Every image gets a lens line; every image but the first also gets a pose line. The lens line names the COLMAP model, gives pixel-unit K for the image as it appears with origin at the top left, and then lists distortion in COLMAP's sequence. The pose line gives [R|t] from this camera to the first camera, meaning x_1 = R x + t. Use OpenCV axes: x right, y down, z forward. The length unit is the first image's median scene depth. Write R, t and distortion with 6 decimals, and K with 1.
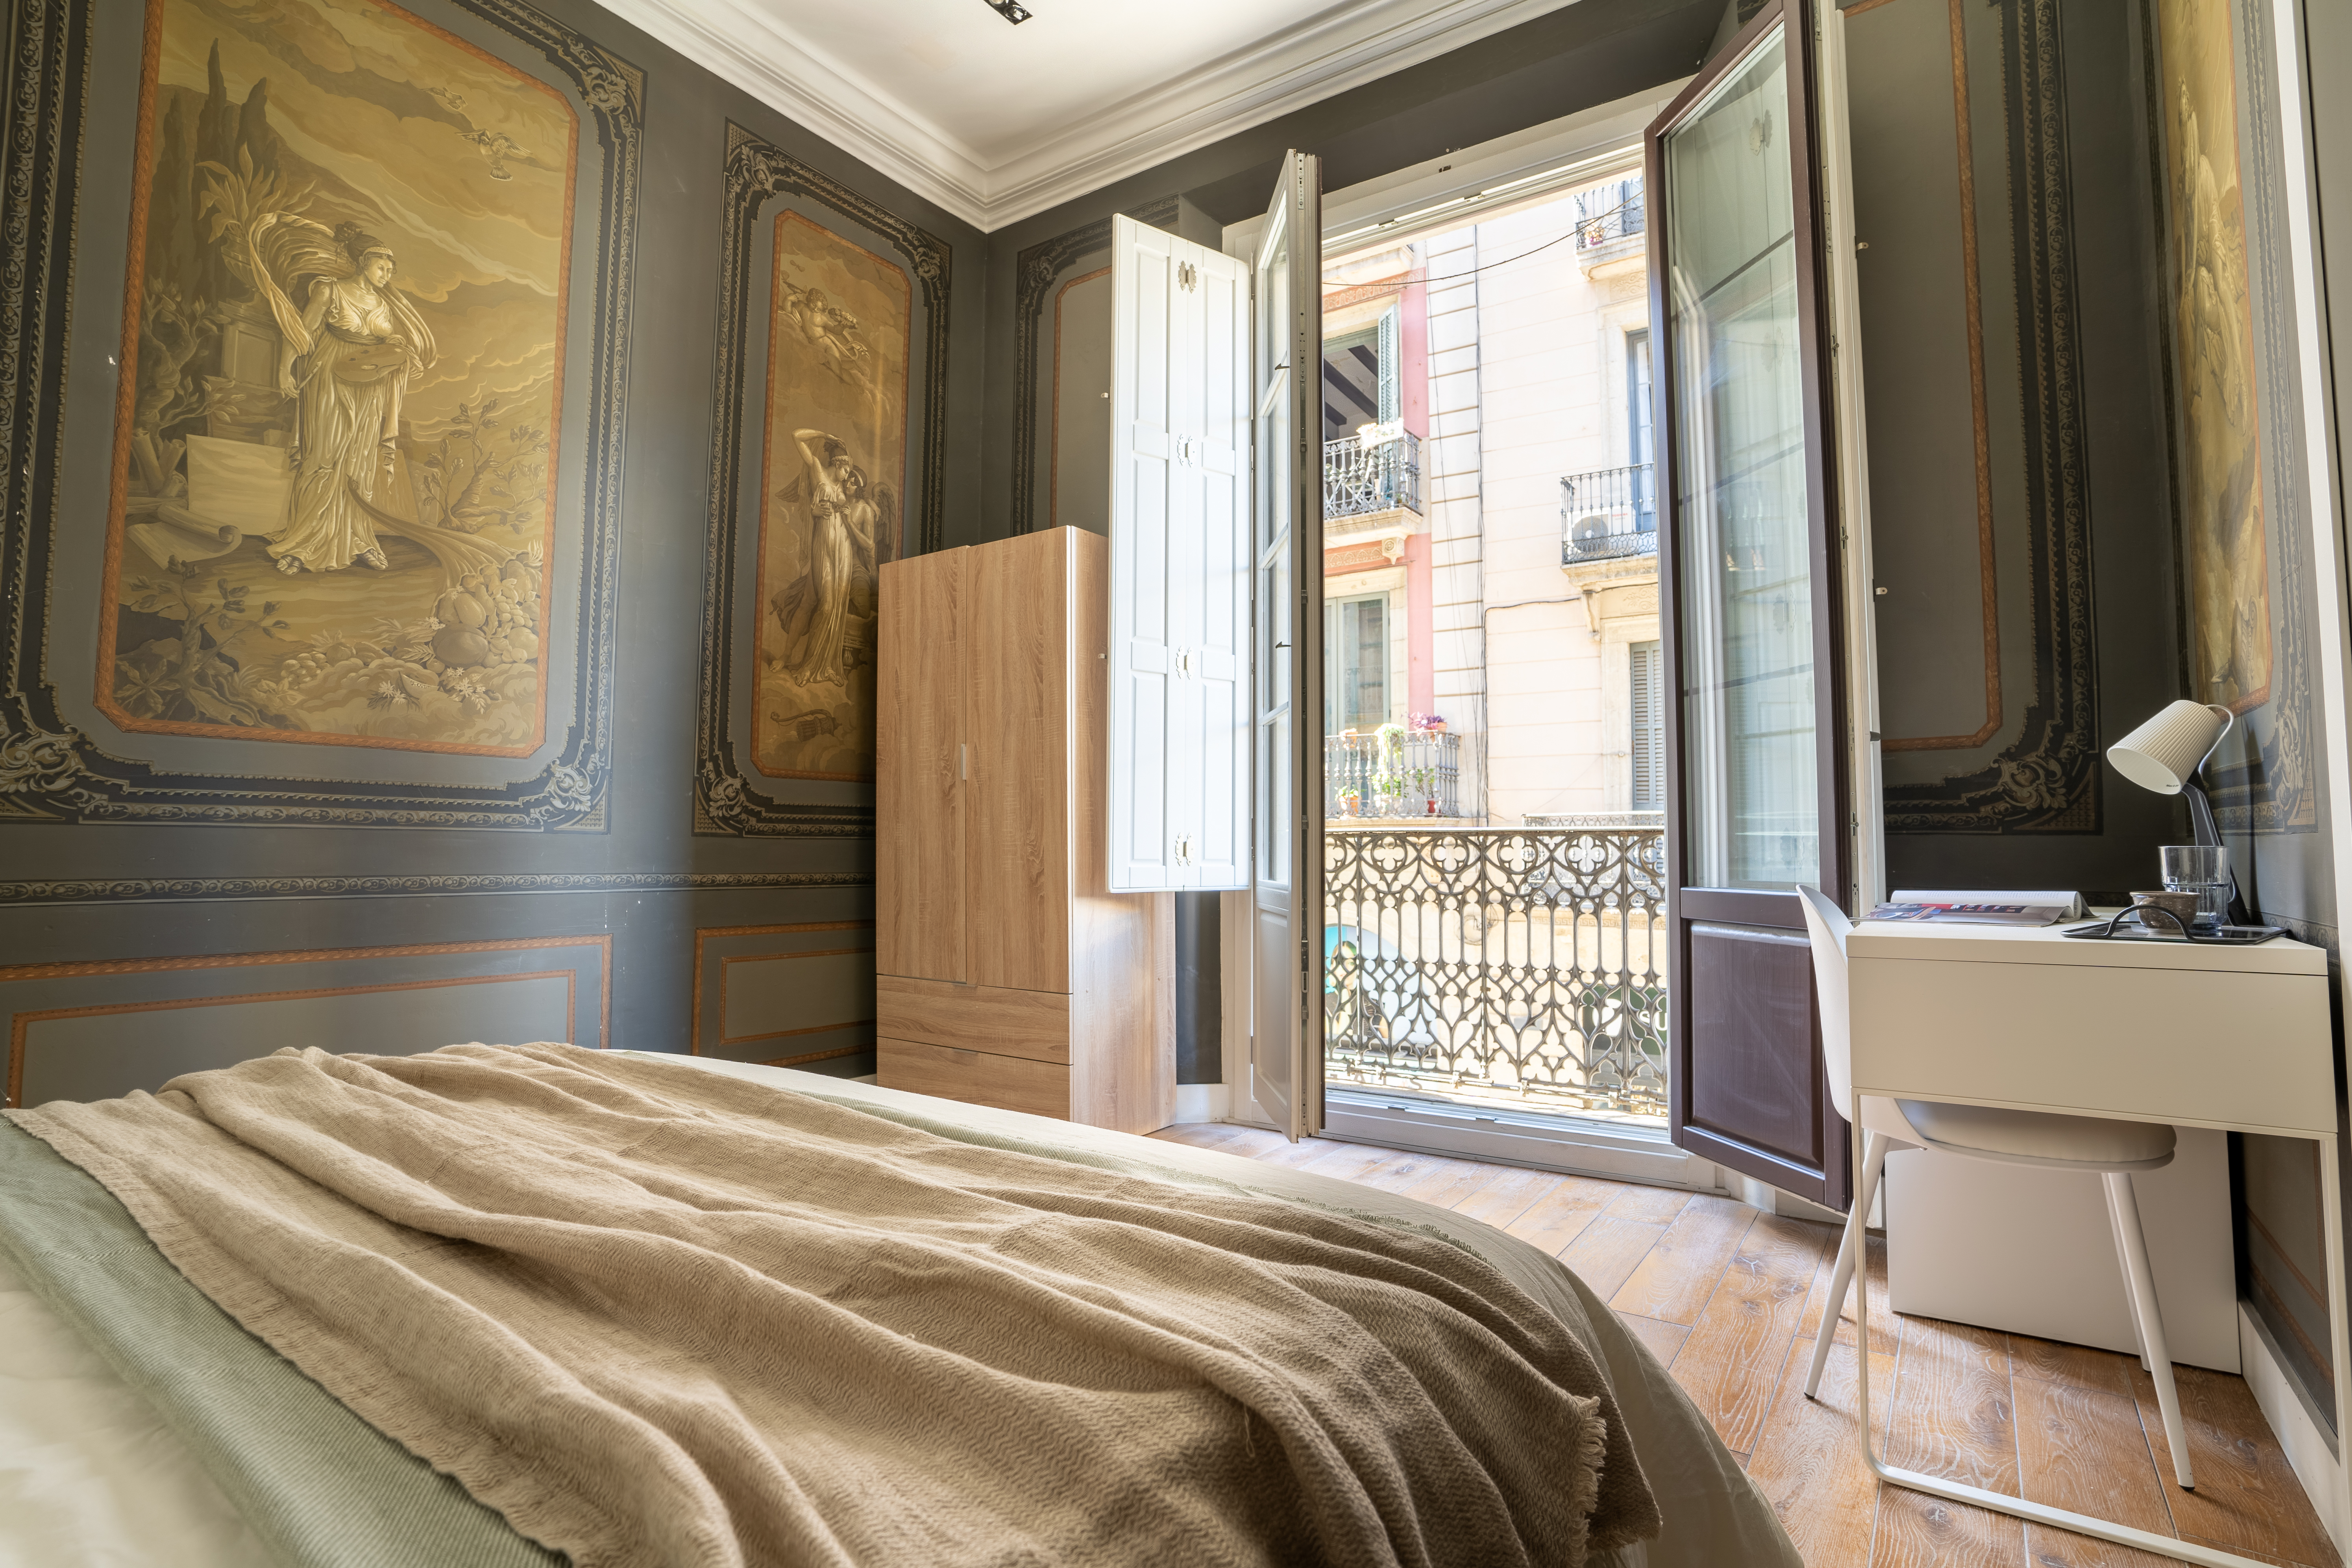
lens RADIAL K [[1176.4, 0, 1141.9], [0, 1176.4, 775.3], [0, 0, 1]] dist [0.000070, -0.000001]
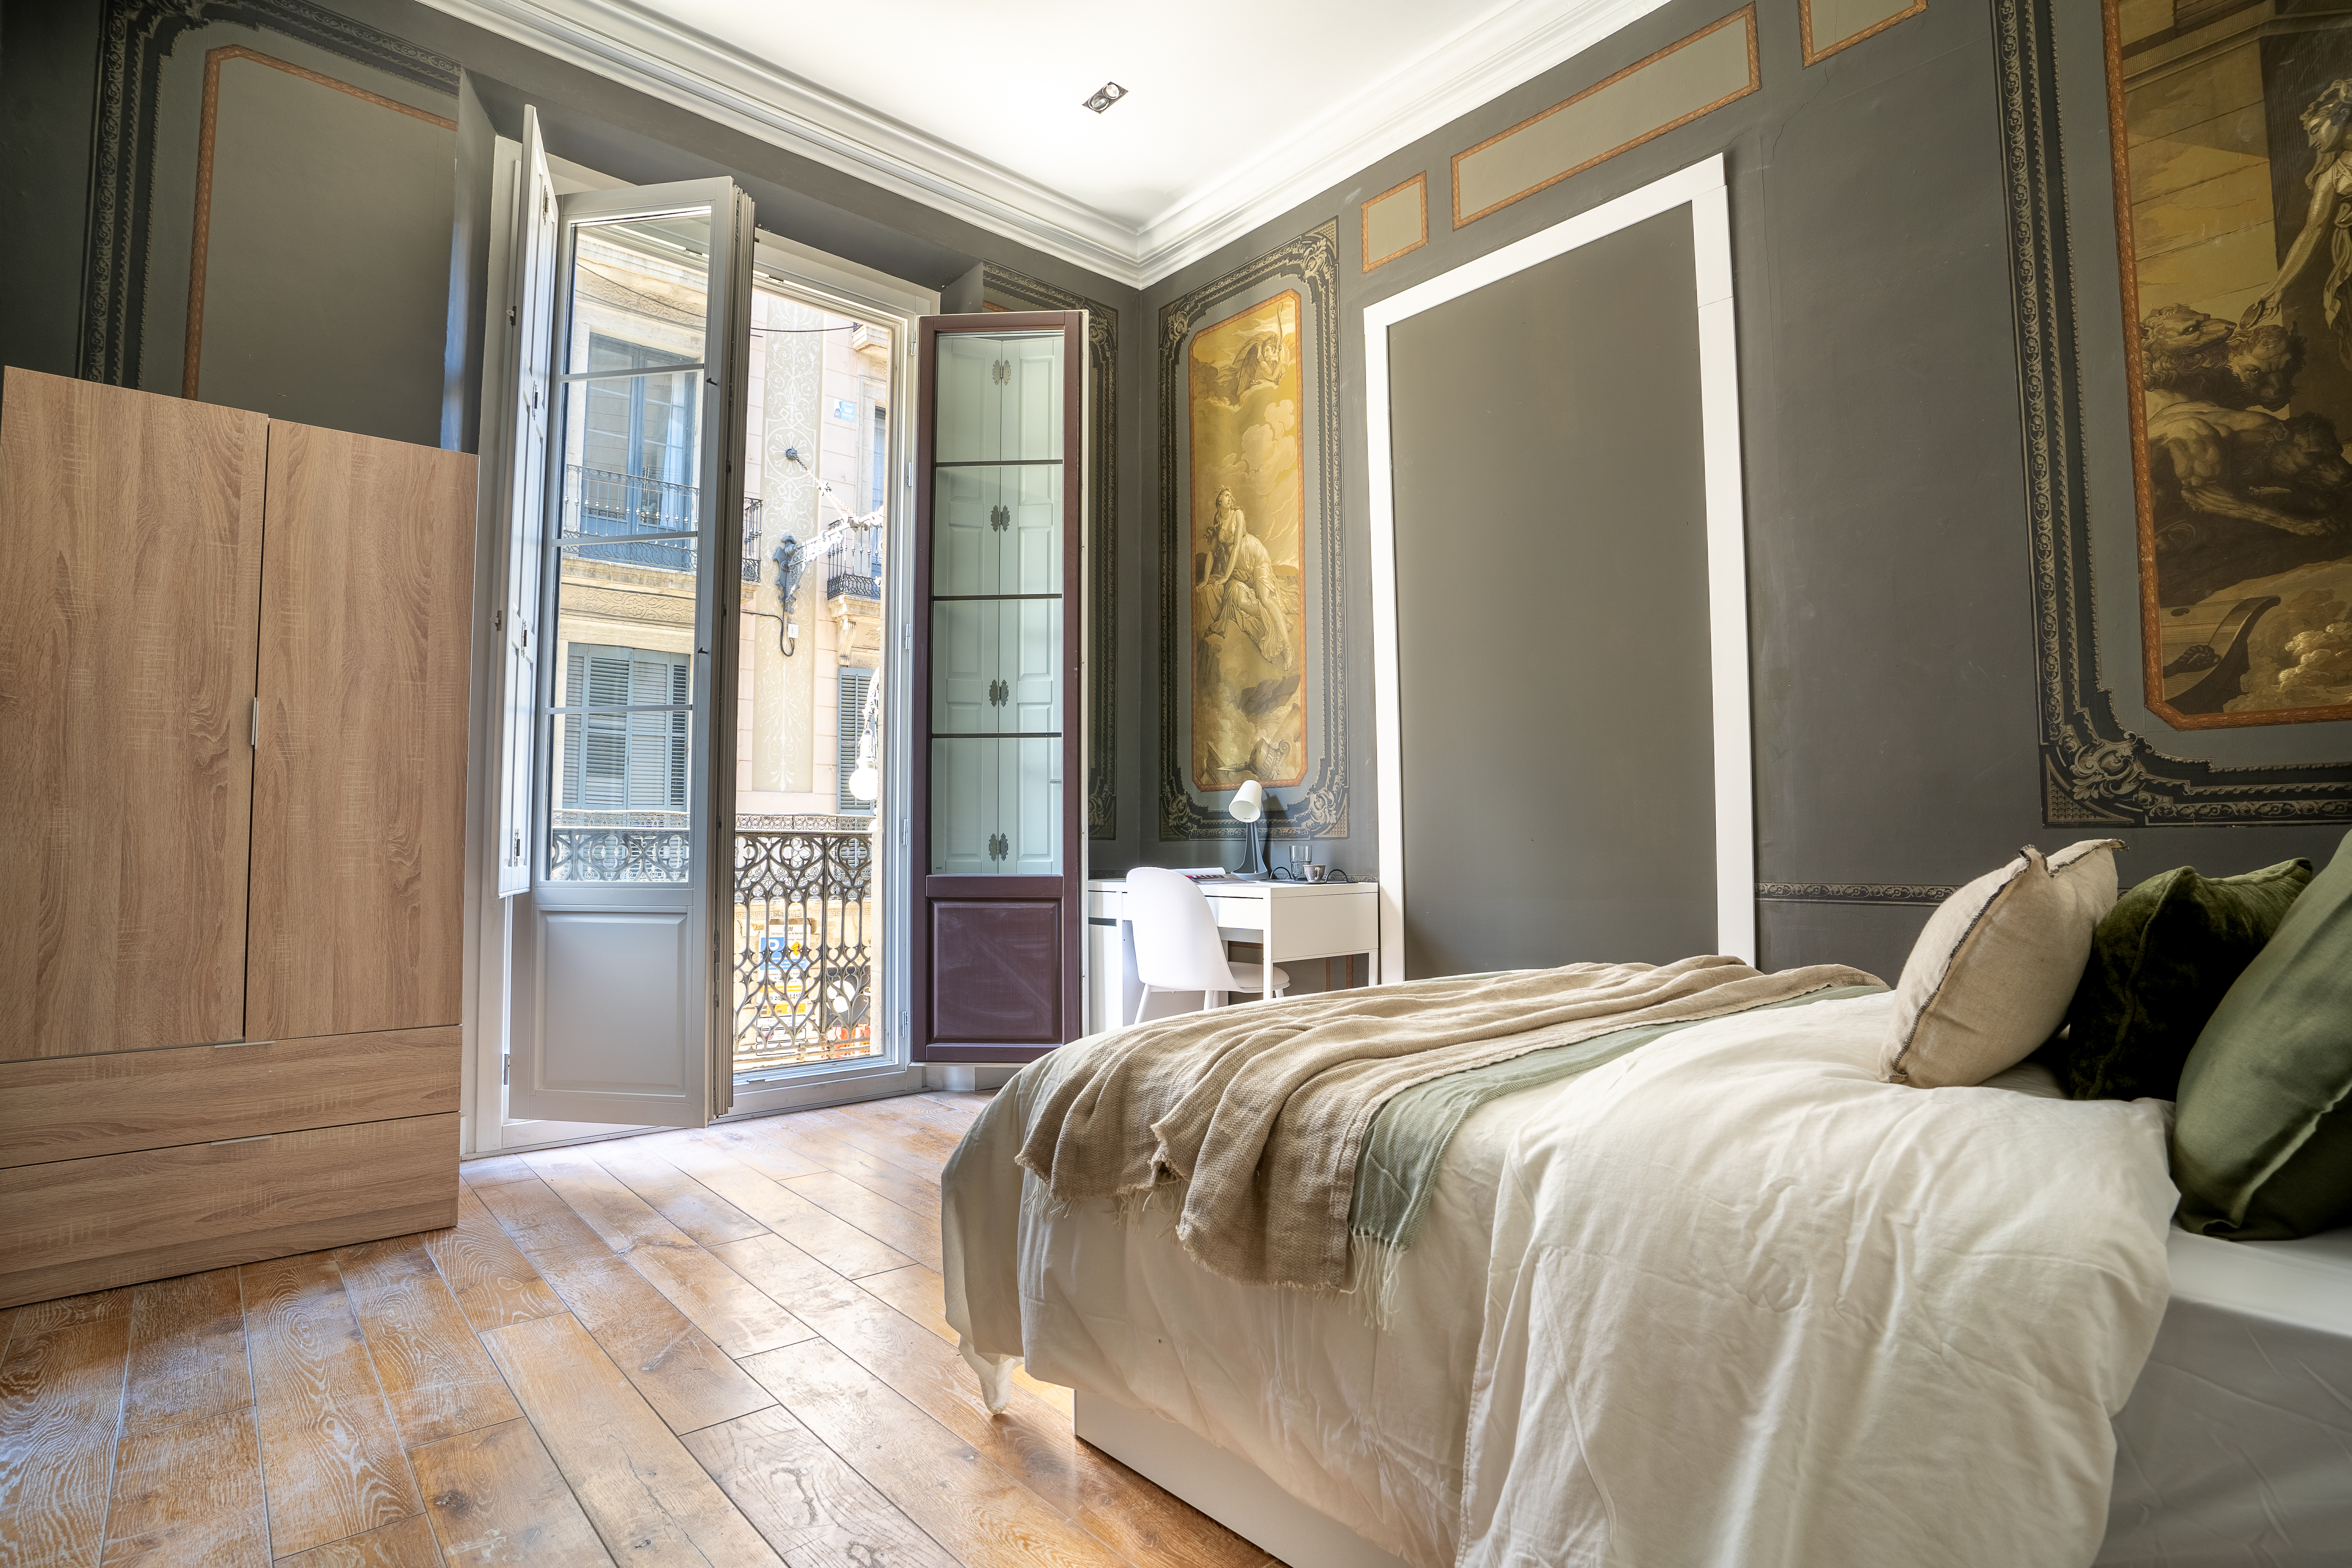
lens RADIAL K [[1142.9, 0, 1171.1], [0, 1142.9, 774.7], [0, 0, 1]] dist [0.001237, -0.000852]
pose [[0.381093, 0.059380, 0.922628, -0.613405], [-0.059513, 0.997441, -0.039613, 0.014161], [-0.922619, -0.039813, 0.383652, 0.249919]]
